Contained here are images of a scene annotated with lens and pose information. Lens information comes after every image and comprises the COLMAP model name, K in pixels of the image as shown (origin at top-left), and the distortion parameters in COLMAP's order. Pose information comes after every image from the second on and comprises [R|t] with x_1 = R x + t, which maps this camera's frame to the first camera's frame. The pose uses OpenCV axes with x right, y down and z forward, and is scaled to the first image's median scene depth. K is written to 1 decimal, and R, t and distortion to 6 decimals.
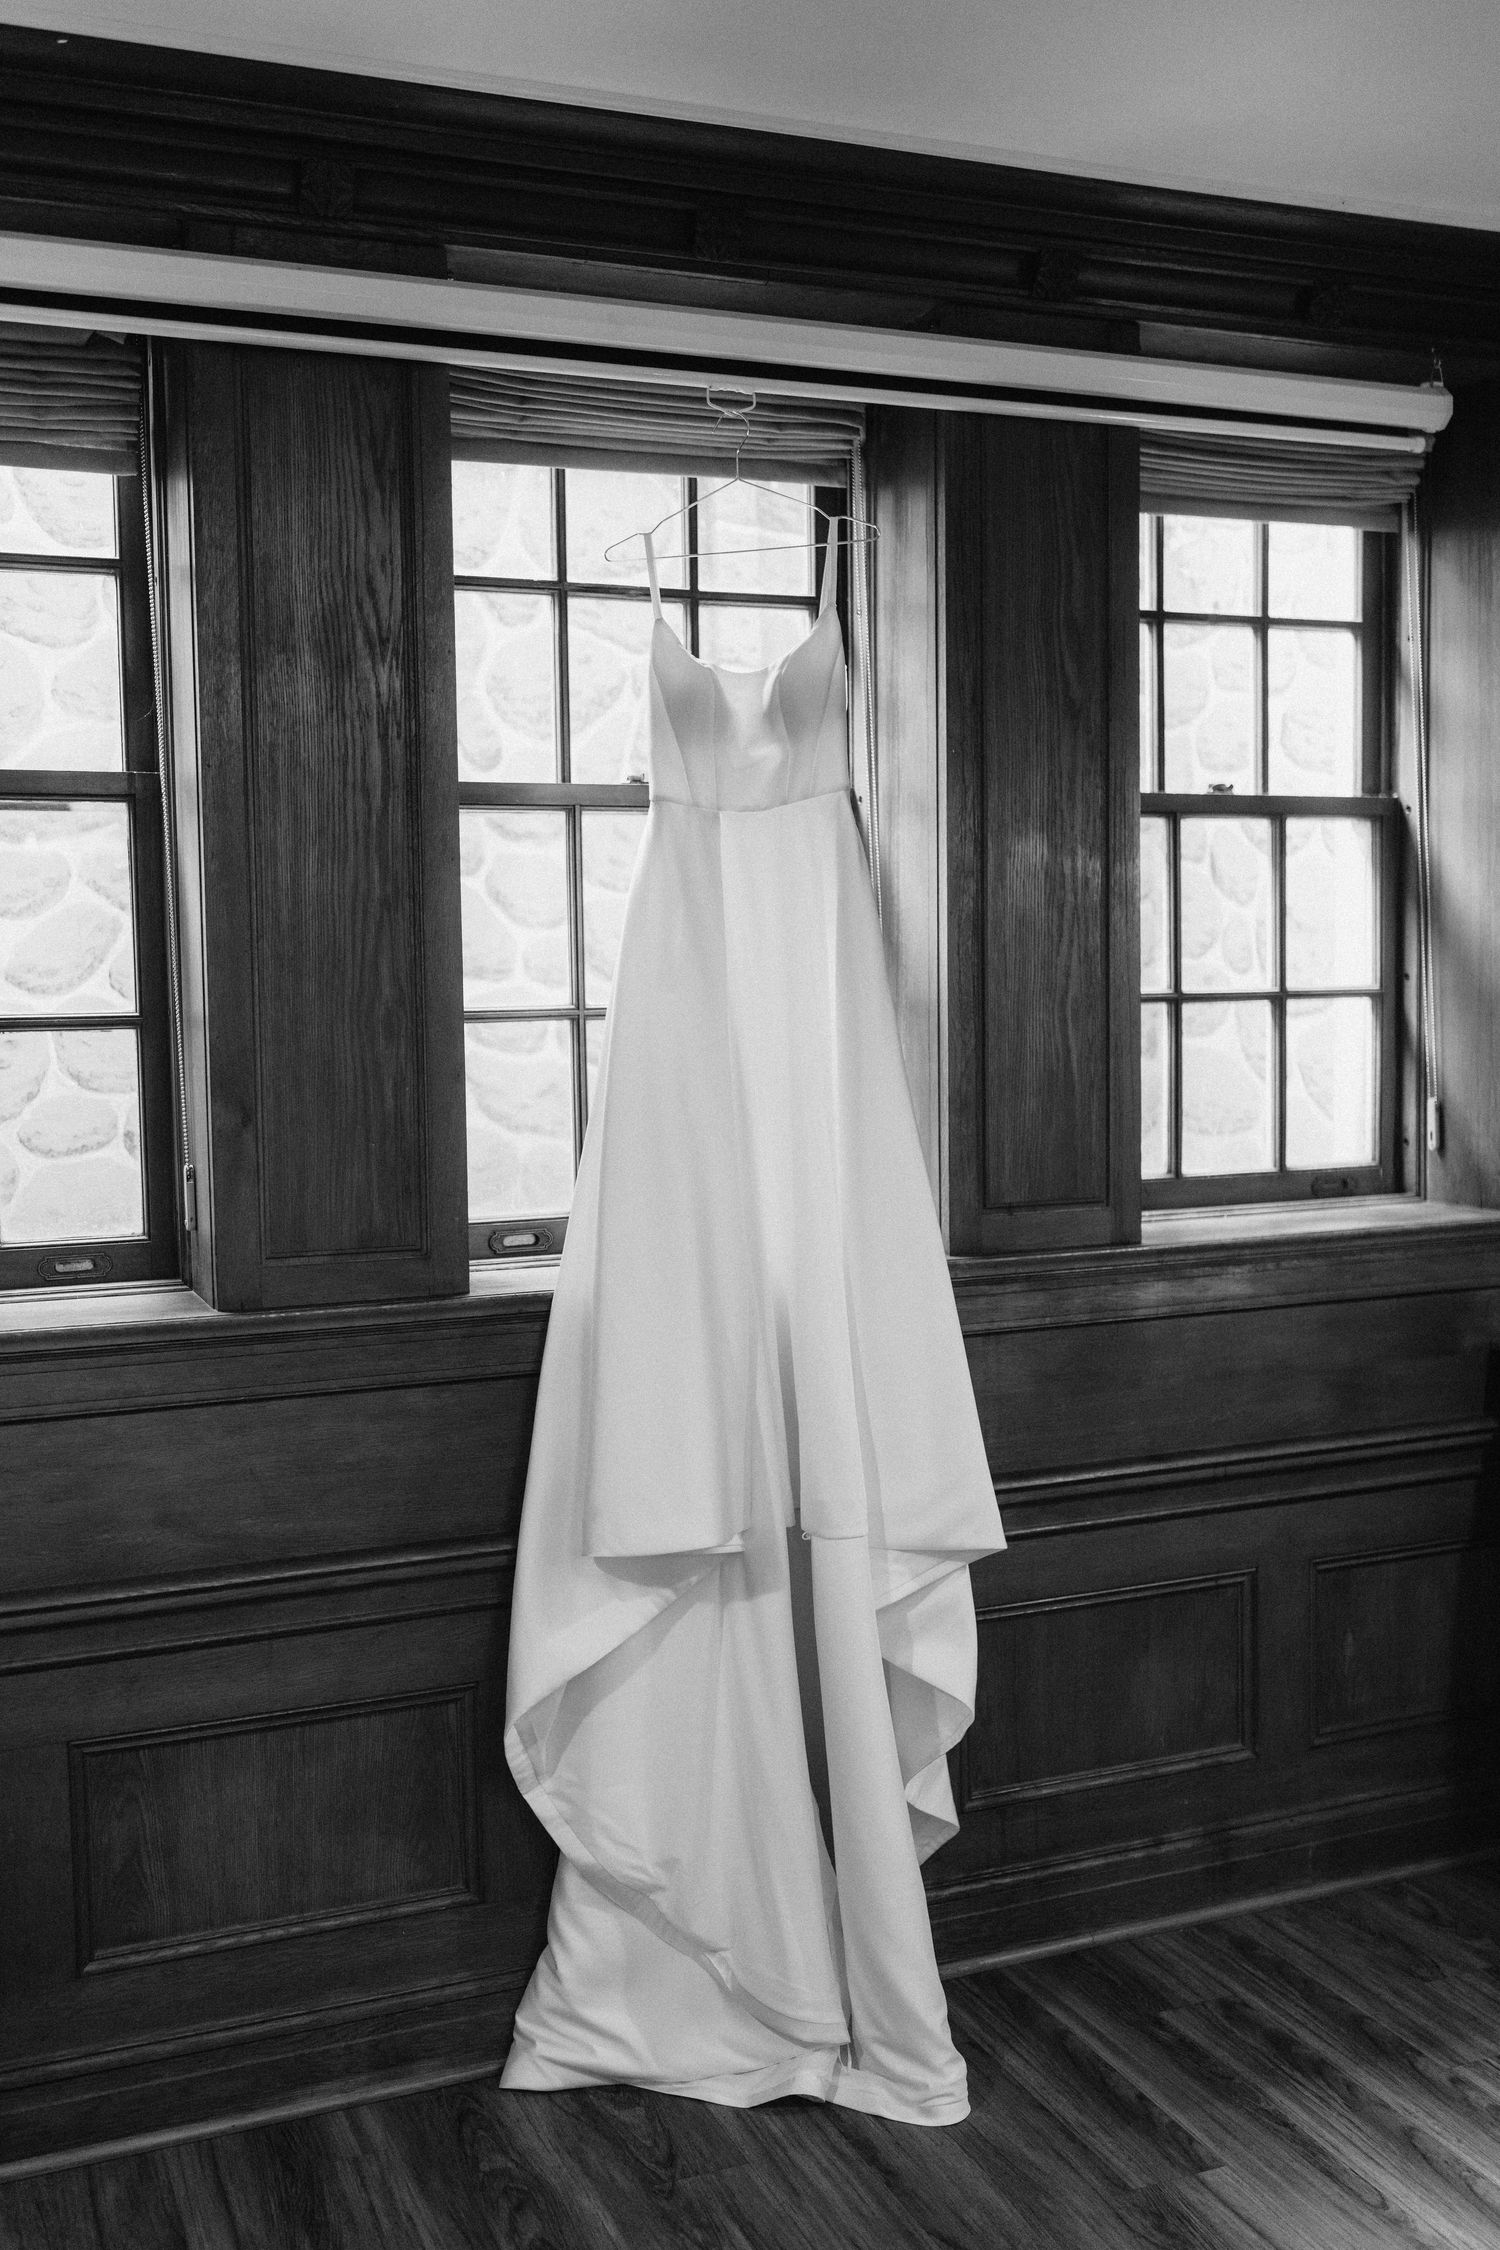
lens RADIAL K [[2183.8, 0, 750.0], [0, 2183.8, 1125.0], [0, 0, 1]] dist [-0.000008, 0.000070]
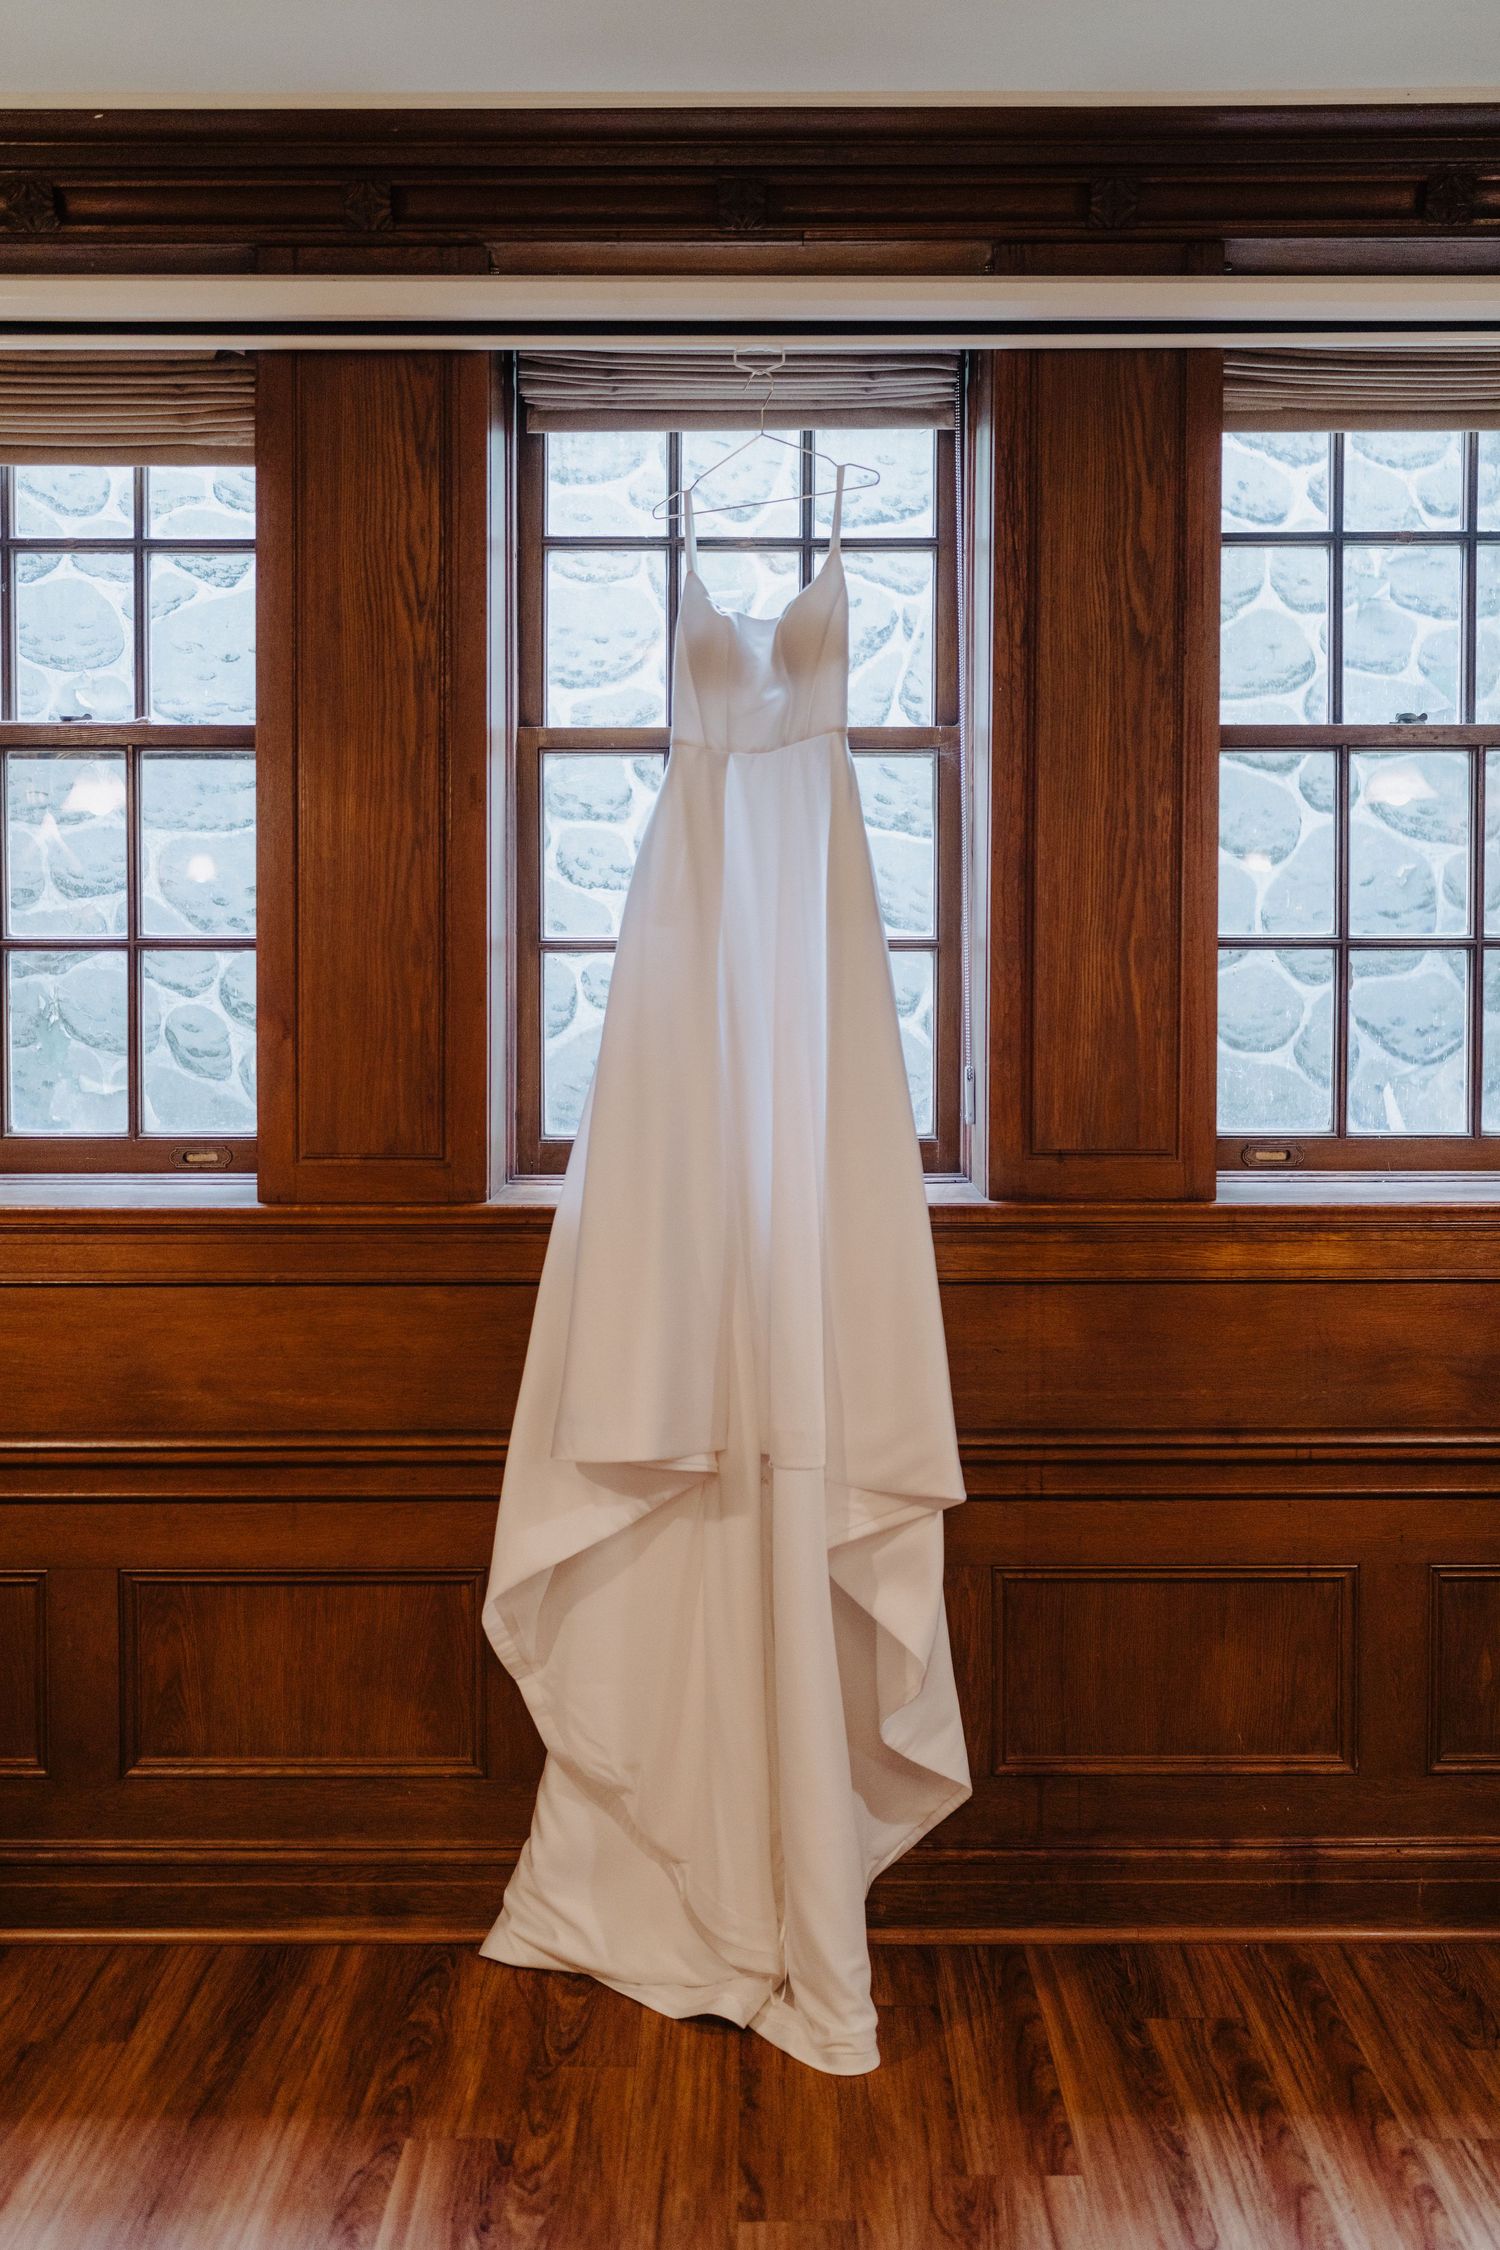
lens RADIAL K [[2235.8, 0, 749.0], [0, 2235.8, 986.3], [0, 0, 1]] dist [-0.003192, 0.007928]
pose [[0.922459, 0.027134, -0.385140, 0.410166], [-0.041028, 0.998768, -0.027902, -0.003800], [0.383908, 0.041540, 0.922436, 0.029352]]
